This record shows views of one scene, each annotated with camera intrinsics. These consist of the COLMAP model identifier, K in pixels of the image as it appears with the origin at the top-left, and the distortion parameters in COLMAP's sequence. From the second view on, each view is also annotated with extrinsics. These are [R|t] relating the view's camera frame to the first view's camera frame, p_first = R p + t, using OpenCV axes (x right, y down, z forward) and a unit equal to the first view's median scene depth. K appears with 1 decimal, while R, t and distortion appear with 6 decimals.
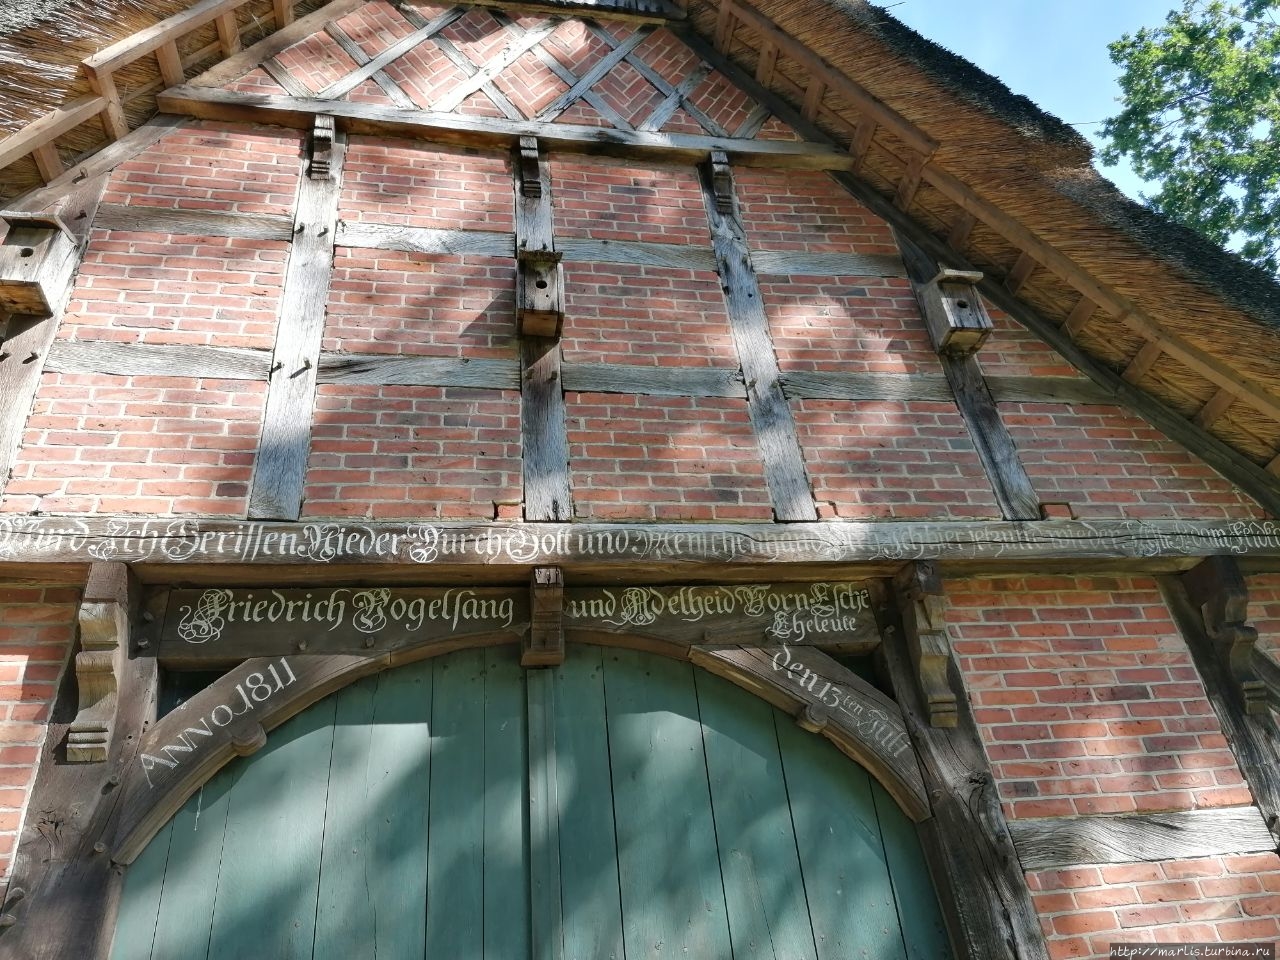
lens RADIAL K [[958.3, 0, 640.0], [0, 958.3, 480.0], [0, 0, 1]] dist [0.115006, -0.151899]
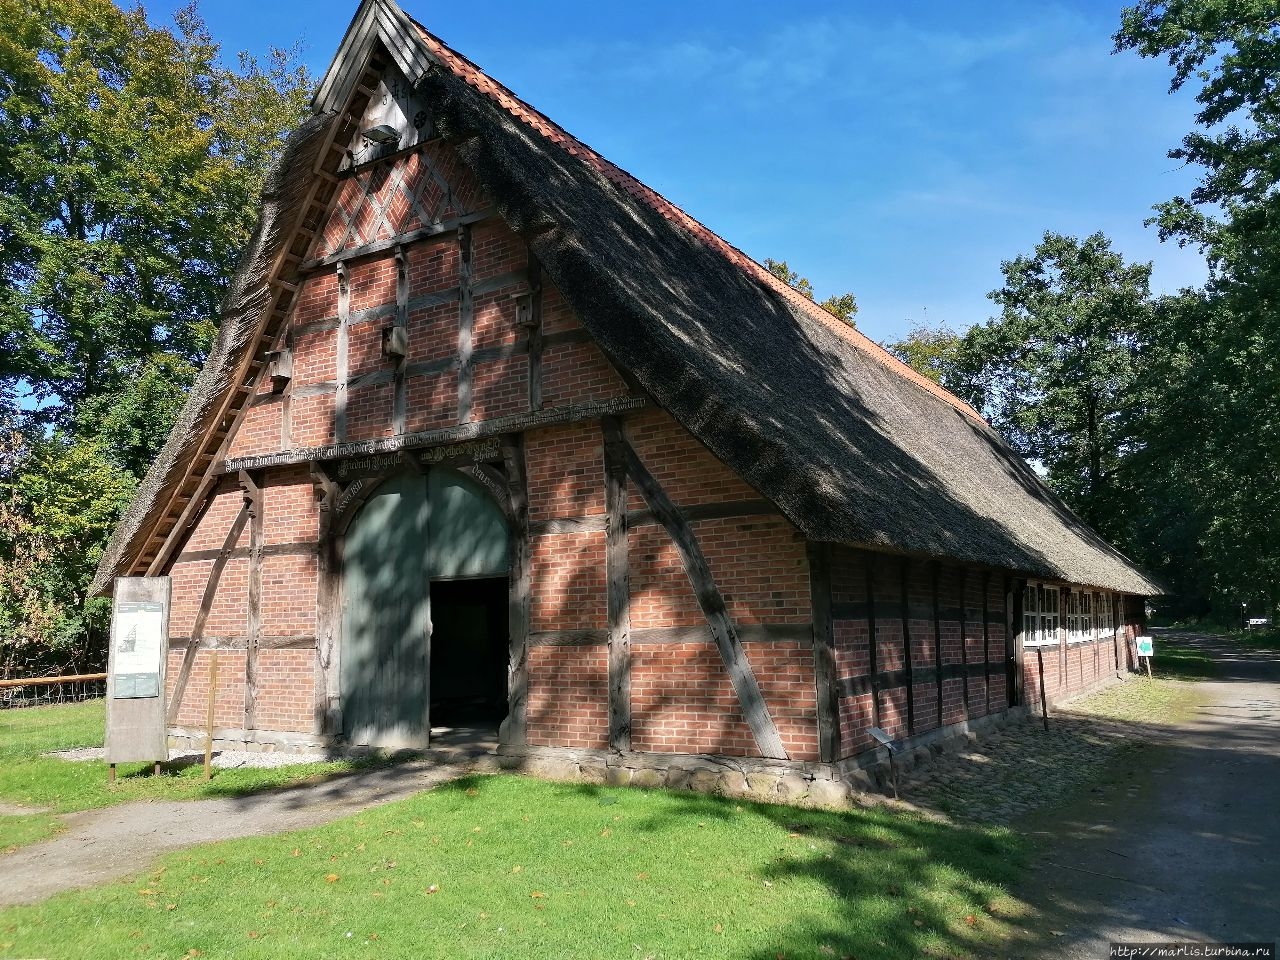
lens RADIAL K [[958.3, 0, 640.0], [0, 958.3, 480.0], [0, 0, 1]] dist [0.115006, -0.151899]
pose [[0.752850, -0.008992, -0.658131, 2.390587], [0.332109, 0.868475, 0.368041, -0.675637], [0.568261, -0.495651, 0.656818, -0.623530]]
